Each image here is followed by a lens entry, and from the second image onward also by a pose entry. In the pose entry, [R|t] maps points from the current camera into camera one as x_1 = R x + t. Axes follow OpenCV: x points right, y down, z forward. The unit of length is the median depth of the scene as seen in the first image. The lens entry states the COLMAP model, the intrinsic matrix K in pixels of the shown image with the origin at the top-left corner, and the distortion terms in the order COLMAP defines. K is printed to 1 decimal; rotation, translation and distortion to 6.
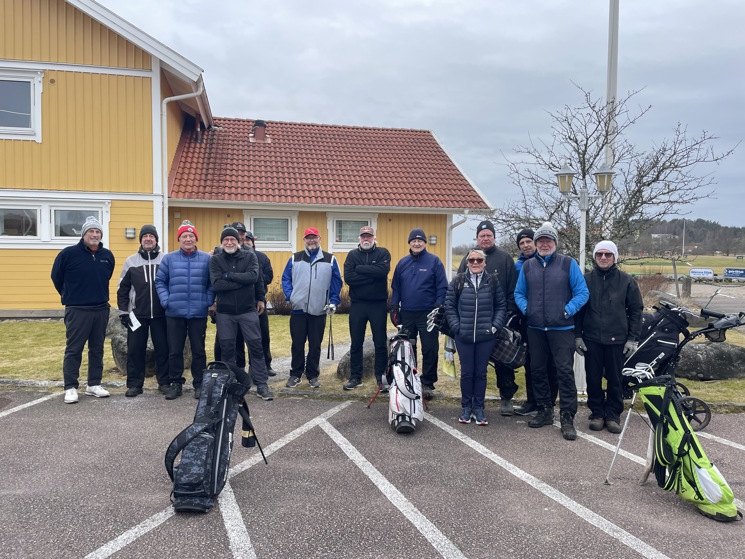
lens RADIAL K [[580.9, 0, 373.8], [0, 580.9, 275.0], [0, 0, 1]] dist [0.036057, -0.021568]
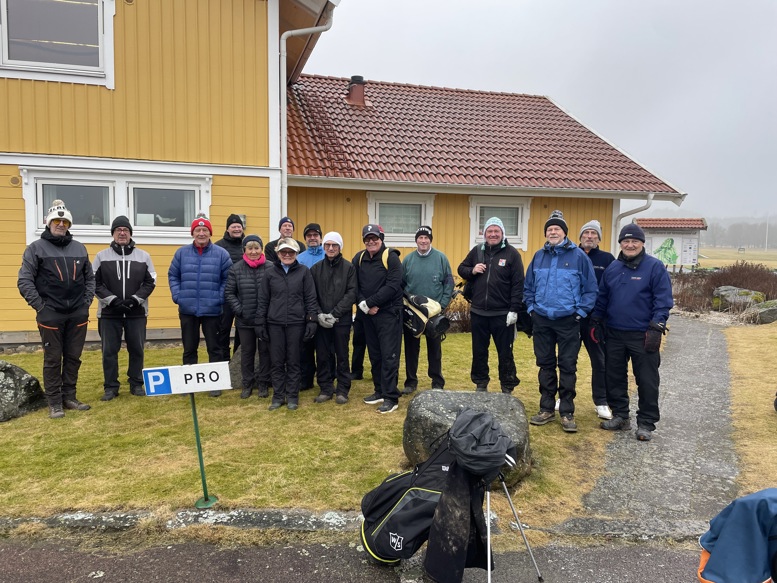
lens RADIAL K [[605.8, 0, 386.0], [0, 605.8, 279.2], [0, 0, 1]] dist [0.036057, -0.021568]
pose [[0.996361, -0.006482, 0.084992, -0.265512], [0.005070, 0.999846, 0.016829, -0.013100], [-0.085088, -0.016337, 0.996240, 0.222431]]
